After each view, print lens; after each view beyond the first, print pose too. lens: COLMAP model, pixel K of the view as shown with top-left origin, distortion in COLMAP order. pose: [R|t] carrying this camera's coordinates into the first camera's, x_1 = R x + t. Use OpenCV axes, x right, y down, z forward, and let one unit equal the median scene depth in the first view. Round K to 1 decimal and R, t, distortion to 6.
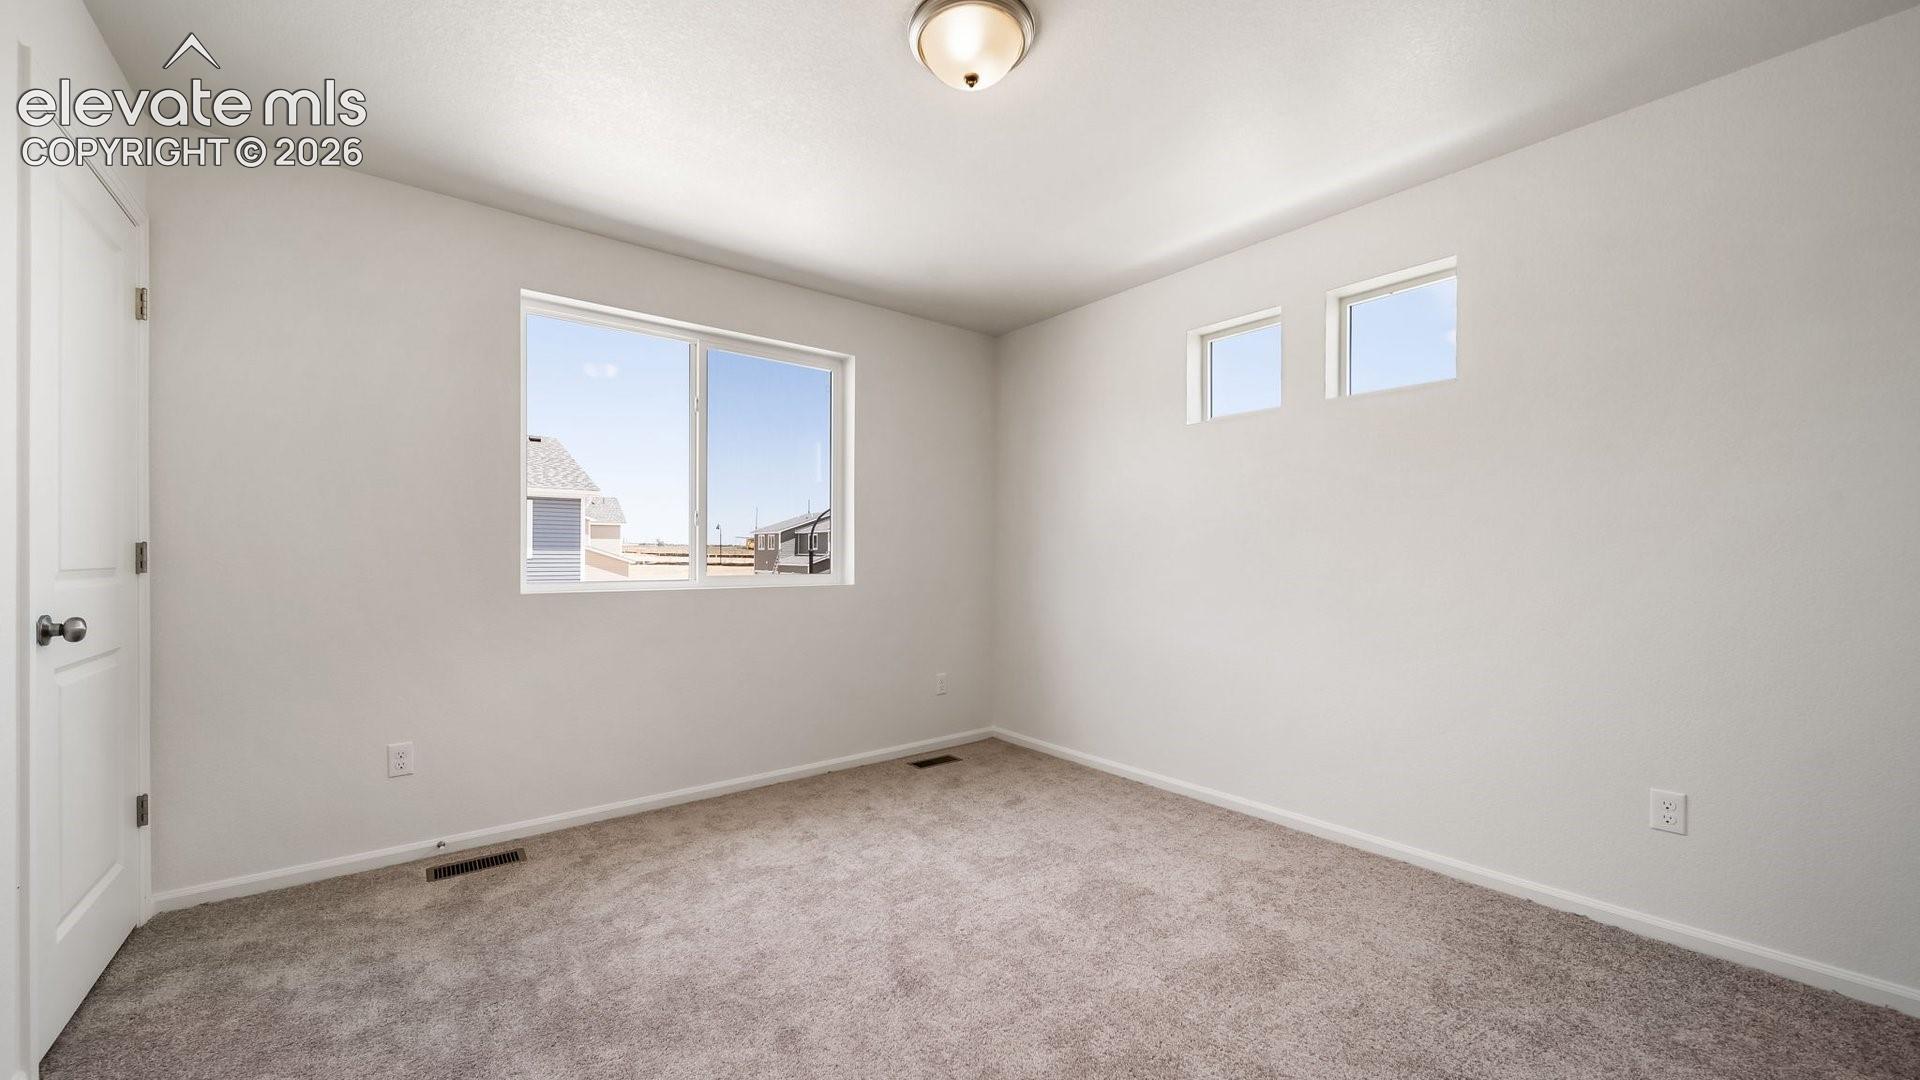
lens RADIAL K [[705.9, 0, 959.4], [0, 705.9, 556.2], [0, 0, 1]] dist [-0.000733, -0.000109]
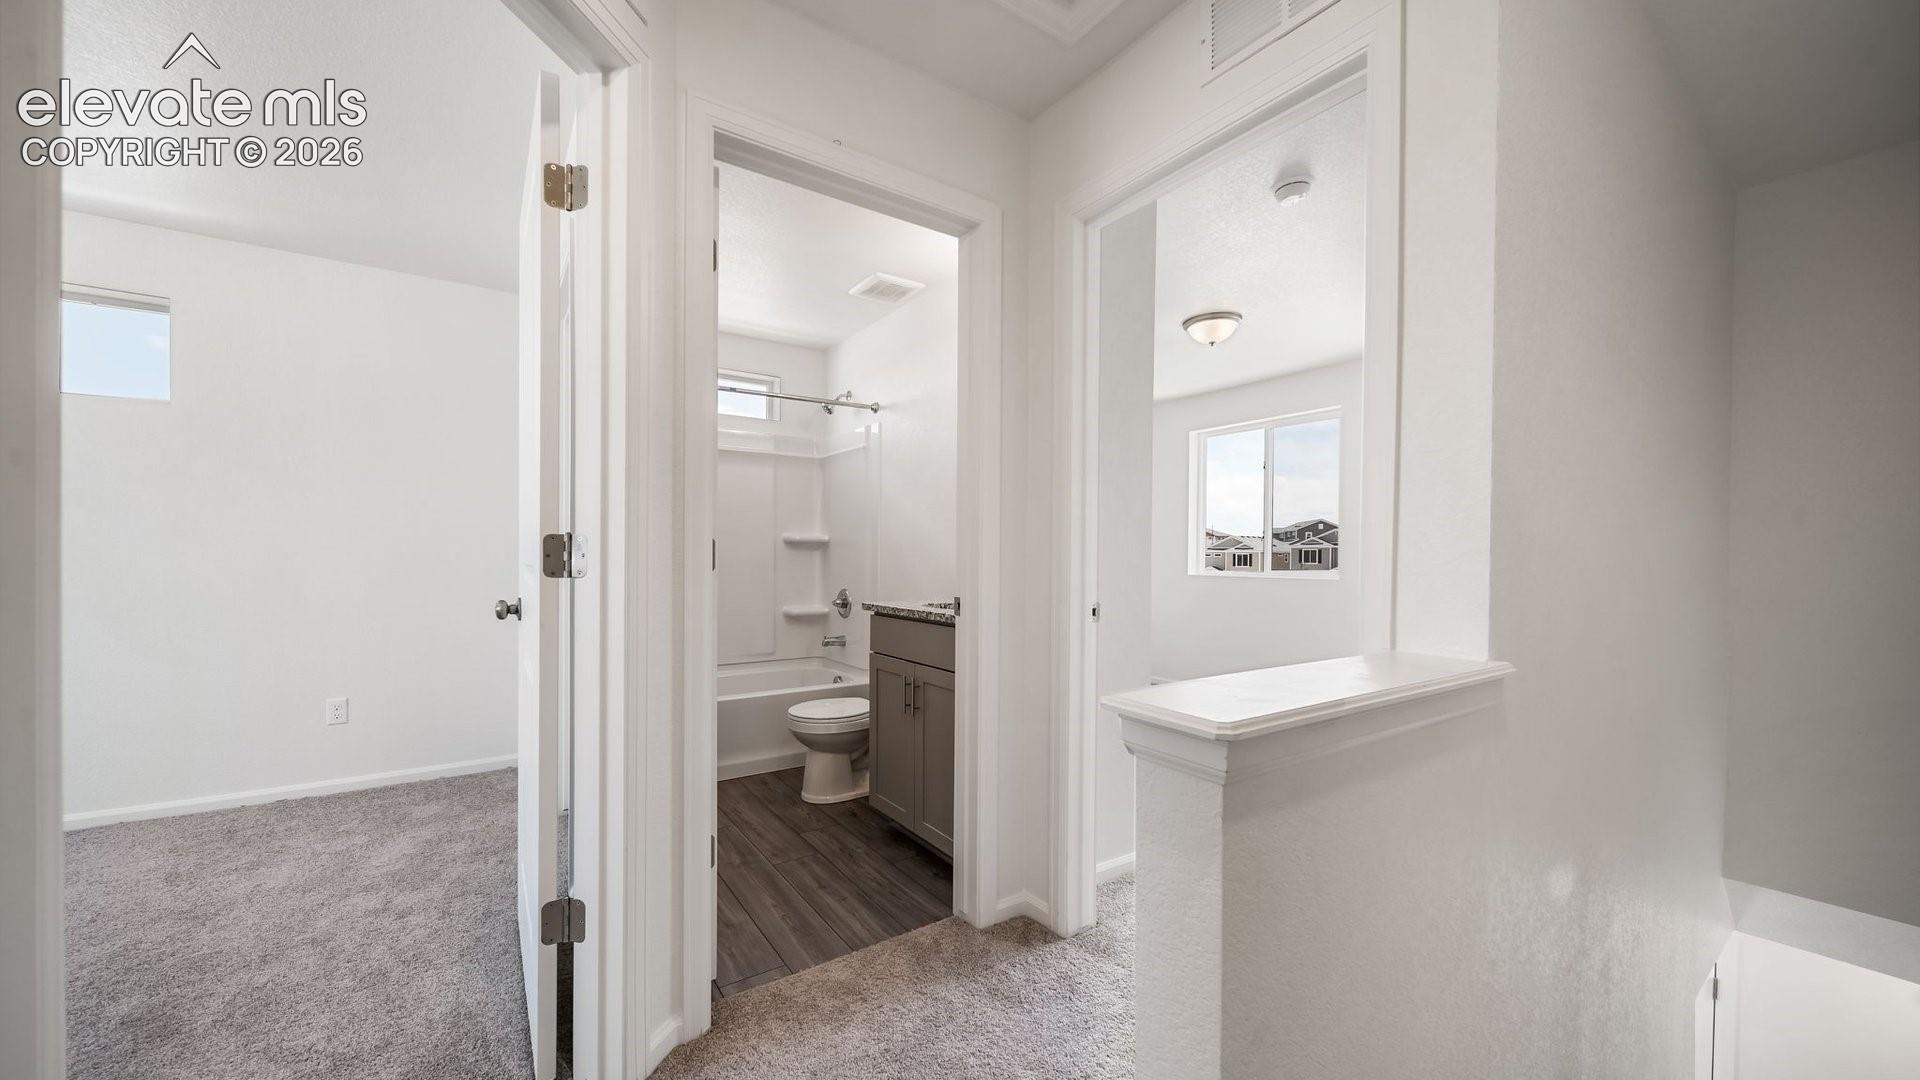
lens RADIAL K [[682.0, 0, 935.8], [0, 682.0, 560.2], [0, 0, 1]] dist [-0.002490, -0.000205]
pose [[0.087361, -0.009189, 0.996134, -0.428240], [-0.003934, 0.999946, 0.009570, -0.004478], [-0.996169, -0.004755, 0.087320, -0.504100]]
